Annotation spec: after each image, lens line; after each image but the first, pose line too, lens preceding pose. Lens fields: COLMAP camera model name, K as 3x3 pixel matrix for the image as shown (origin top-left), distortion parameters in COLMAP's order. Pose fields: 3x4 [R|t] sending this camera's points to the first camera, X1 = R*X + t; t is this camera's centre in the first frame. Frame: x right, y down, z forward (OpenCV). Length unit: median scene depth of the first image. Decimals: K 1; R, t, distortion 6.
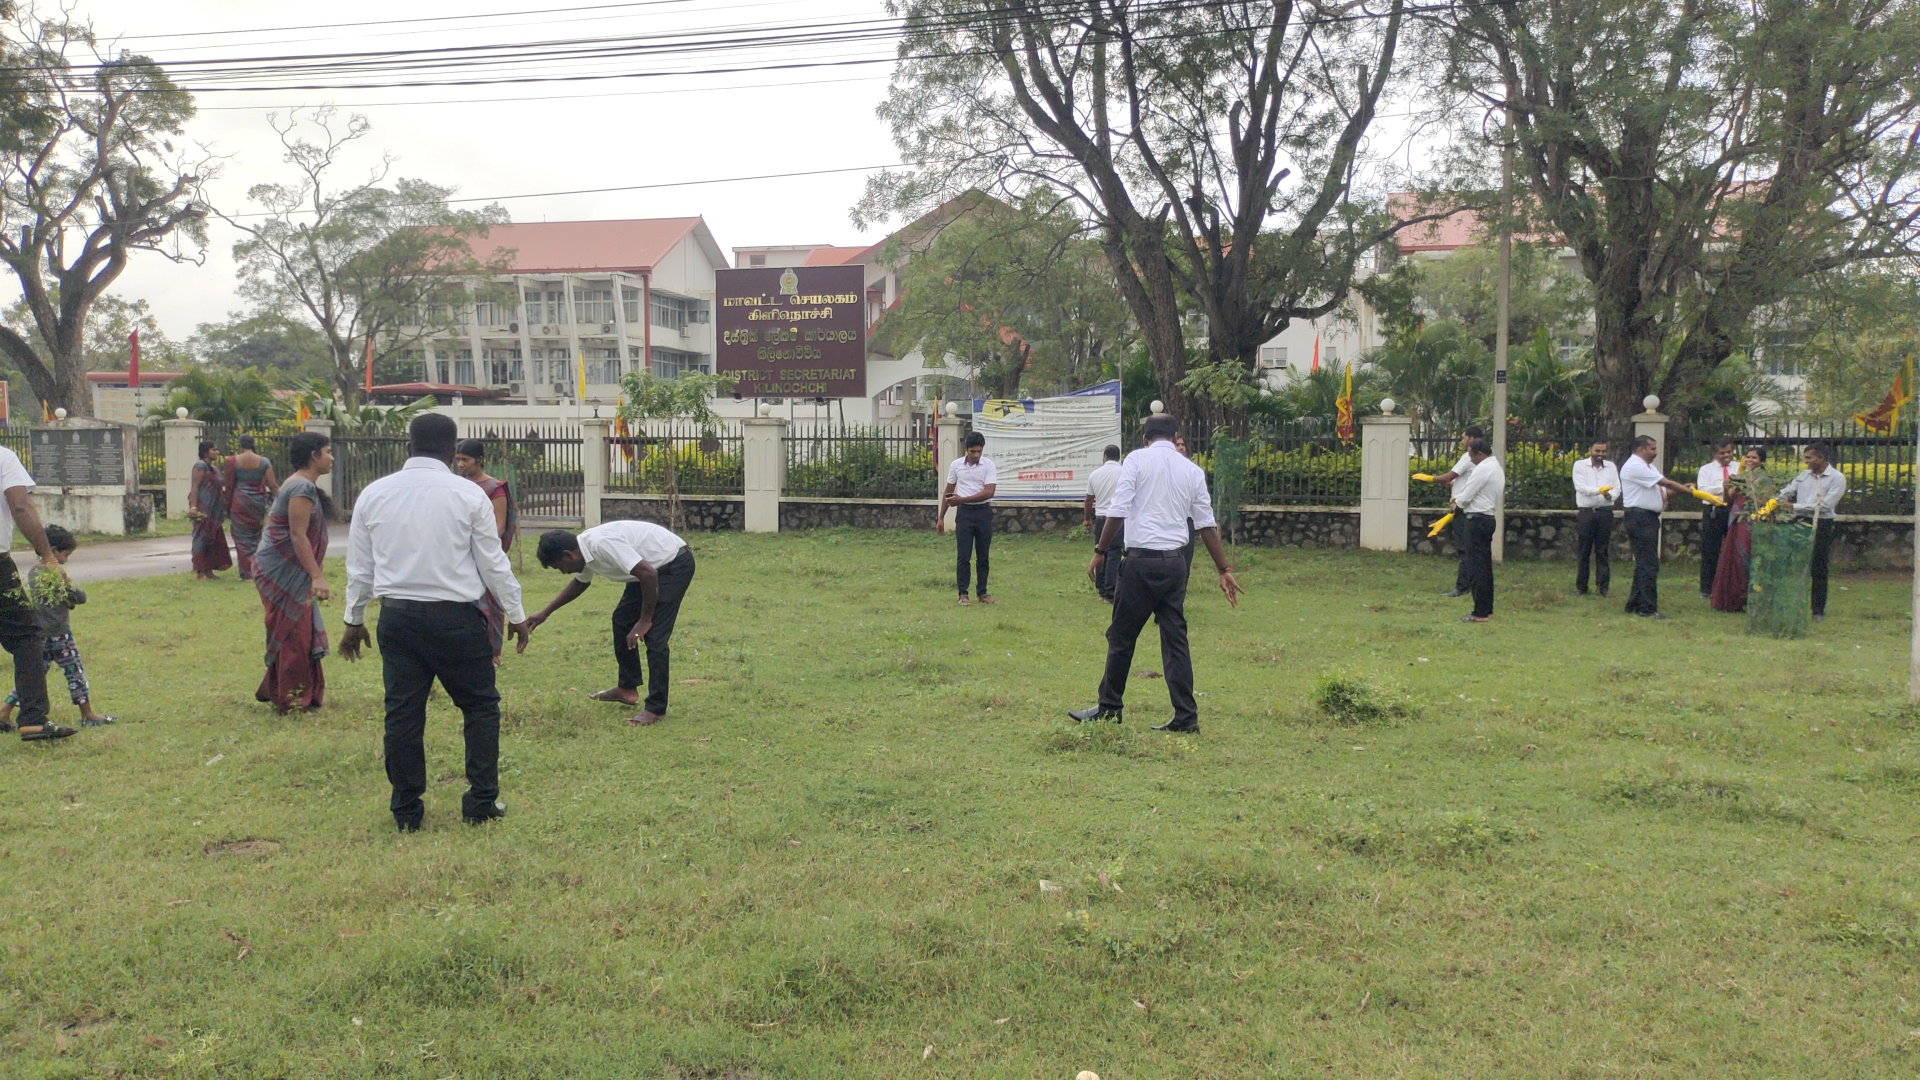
lens RADIAL K [[1419.6, 0, 957.1], [0, 1419.6, 547.3], [0, 0, 1]] dist [0.062707, -0.063165]
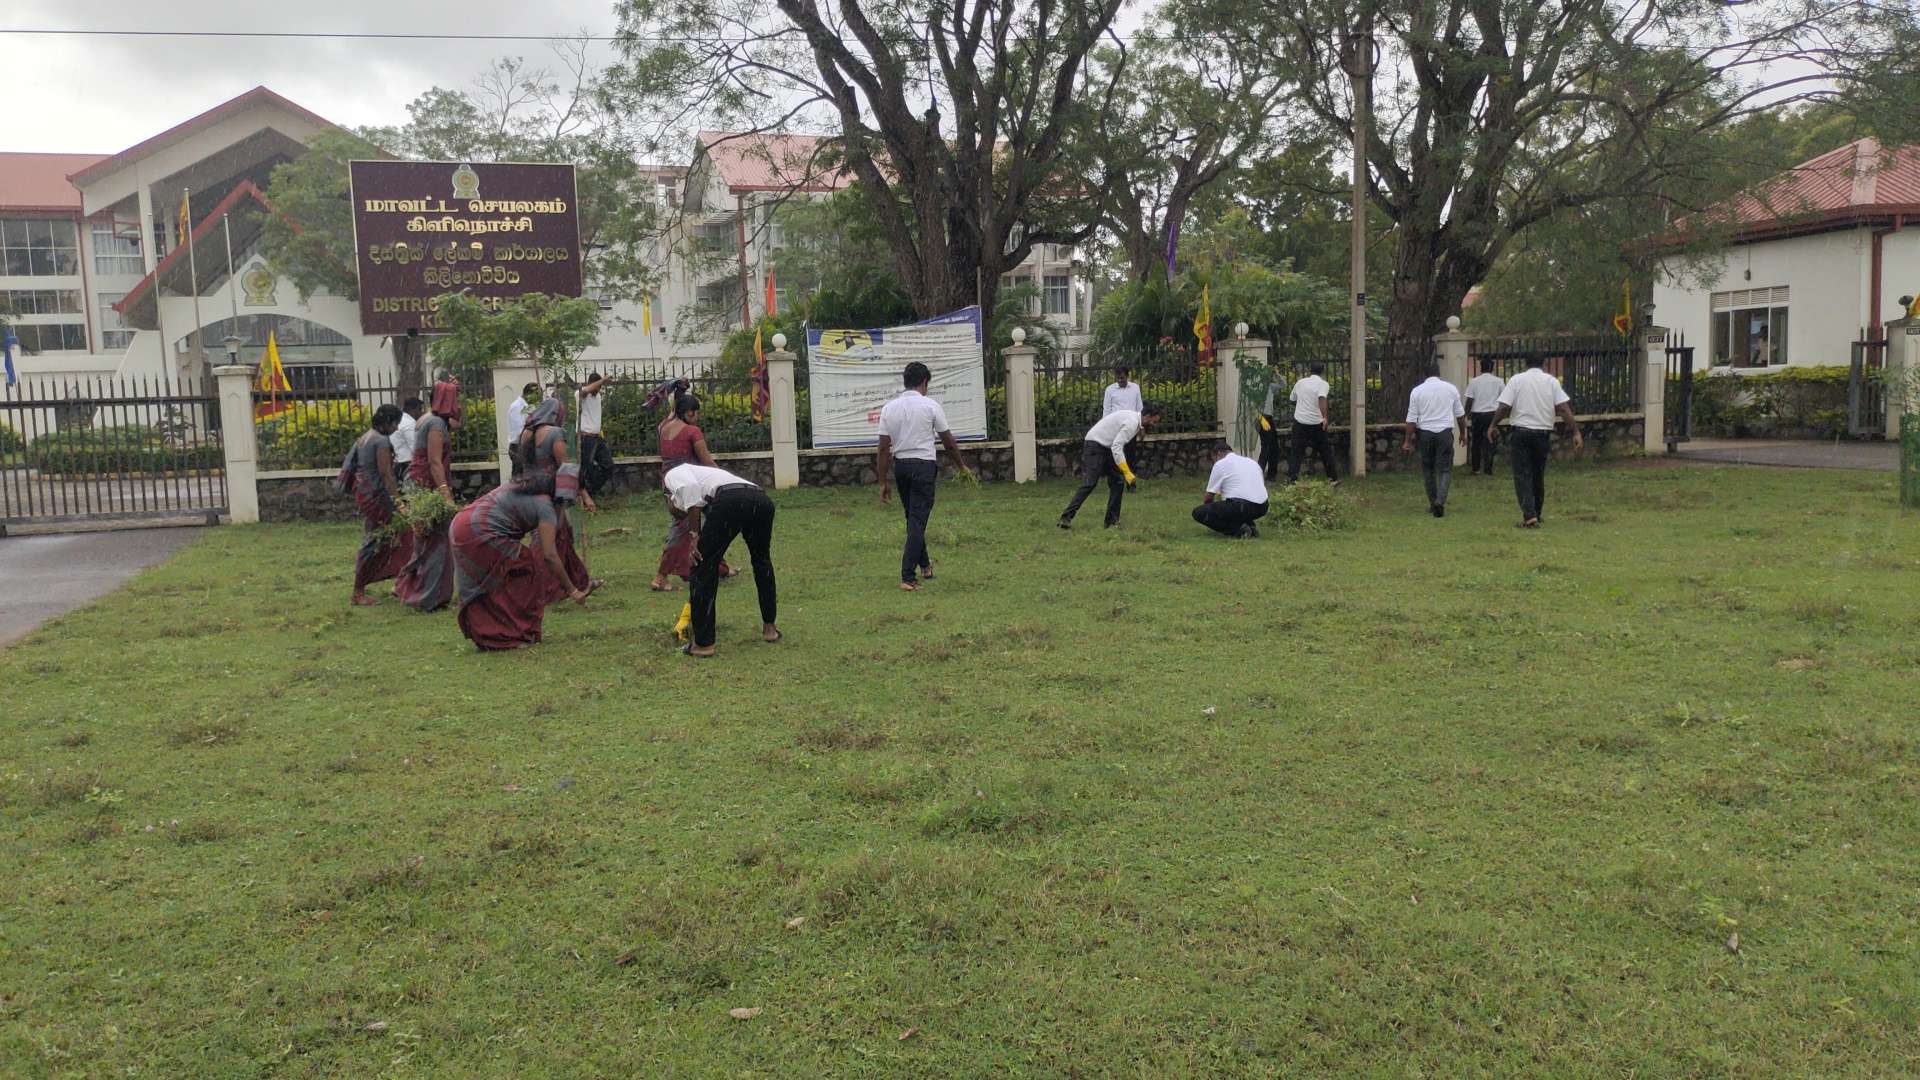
lens RADIAL K [[1419.6, 0, 957.1], [0, 1419.6, 547.3], [0, 0, 1]] dist [0.062707, -0.063165]
pose [[0.835193, -0.094461, 0.541784, -0.214620], [0.074798, 0.995495, 0.058262, -0.009927], [-0.544847, -0.008136, 0.838496, 0.132254]]
